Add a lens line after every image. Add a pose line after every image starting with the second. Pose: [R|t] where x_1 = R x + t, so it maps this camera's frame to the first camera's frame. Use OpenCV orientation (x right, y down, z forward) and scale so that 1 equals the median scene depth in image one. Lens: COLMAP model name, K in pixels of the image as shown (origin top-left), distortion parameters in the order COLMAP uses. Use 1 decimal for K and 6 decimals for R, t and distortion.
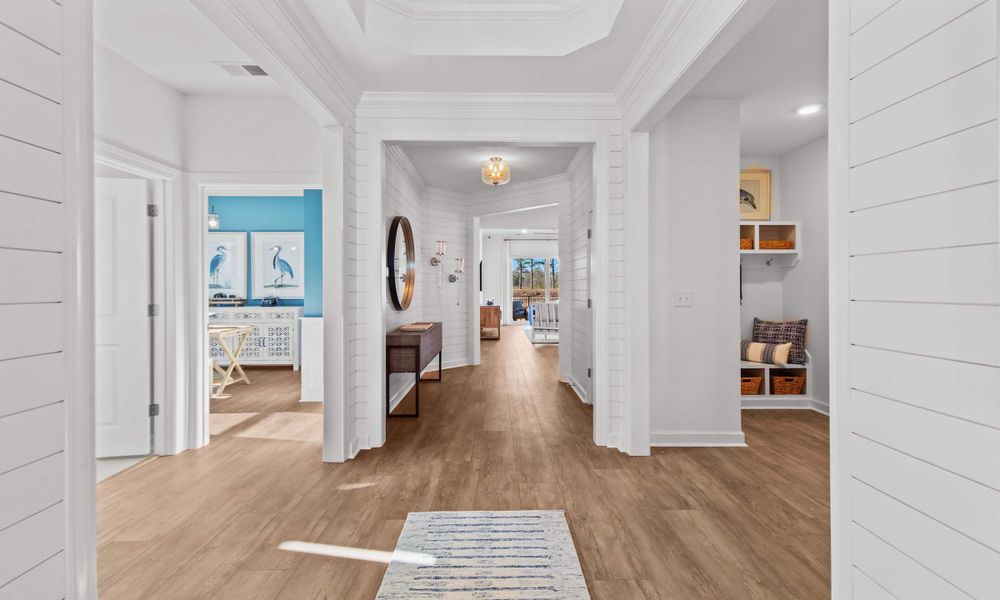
lens RADIAL K [[449.2, 0, 499.8], [0, 449.2, 292.4], [0, 0, 1]] dist [0.005967, 0.000034]
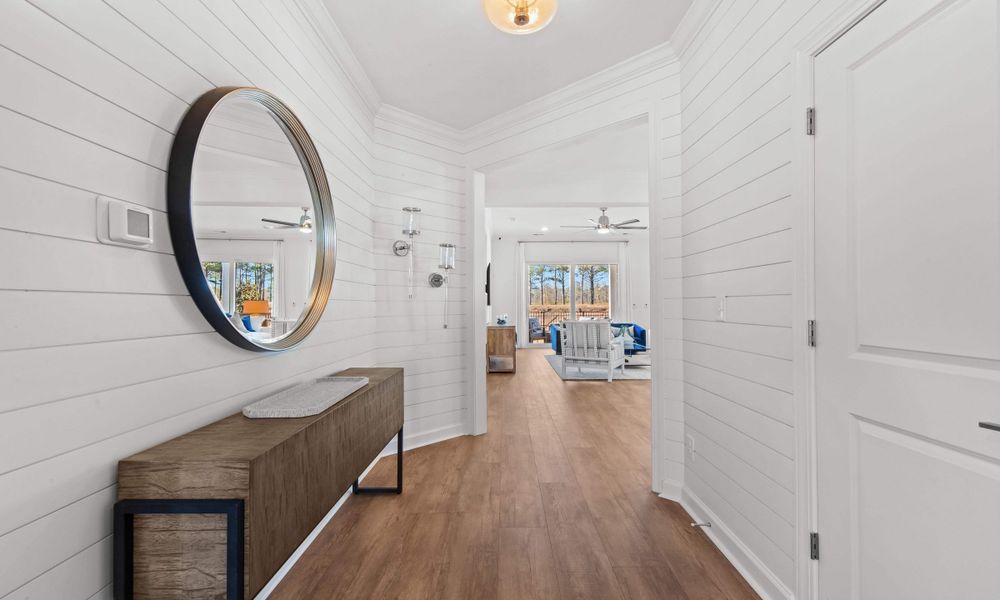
lens RADIAL K [[449.2, 0, 500.4], [0, 449.2, 302.4], [0, 0, 1]] dist [0.005967, 0.000034]
pose [[0.999806, -0.004091, -0.019247, -0.010201], [0.003812, 0.999888, -0.014479, 0.003017], [0.019304, 0.014403, 0.999710, 0.305698]]
